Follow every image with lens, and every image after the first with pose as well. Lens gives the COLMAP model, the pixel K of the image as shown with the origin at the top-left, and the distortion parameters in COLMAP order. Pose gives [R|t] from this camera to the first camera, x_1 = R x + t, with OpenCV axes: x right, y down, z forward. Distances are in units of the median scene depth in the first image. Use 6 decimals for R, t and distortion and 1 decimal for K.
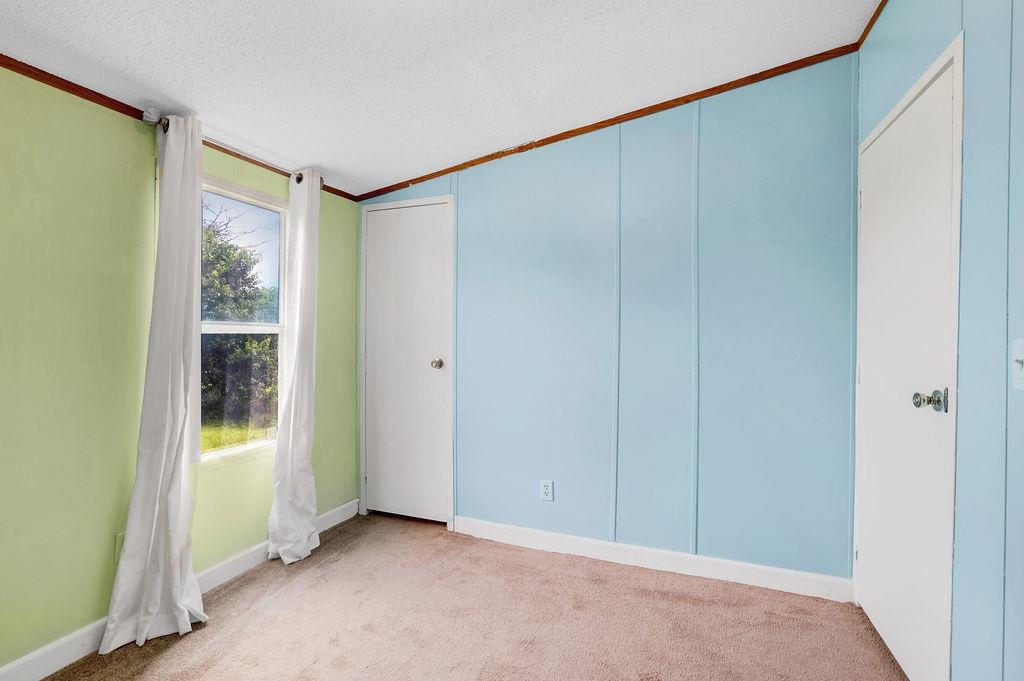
lens RADIAL K [[480.6, 0, 505.7], [0, 480.6, 336.1], [0, 0, 1]] dist [0.000154, 0.000442]
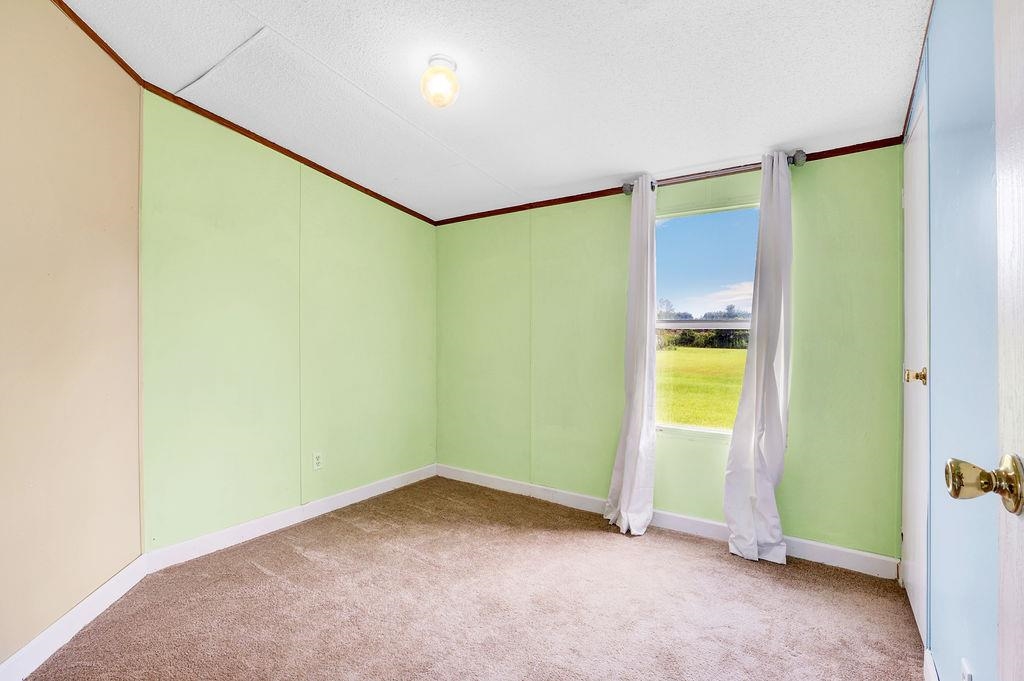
lens RADIAL K [[480.6, 0, 505.7], [0, 480.6, 336.1], [0, 0, 1]] dist [0.000154, 0.000442]
pose [[-0.235818, -0.002110, -0.971795, 0.660758], [0.000157, 0.999998, -0.002209, 0.013247], [0.971797, -0.000674, -0.235817, 0.775876]]
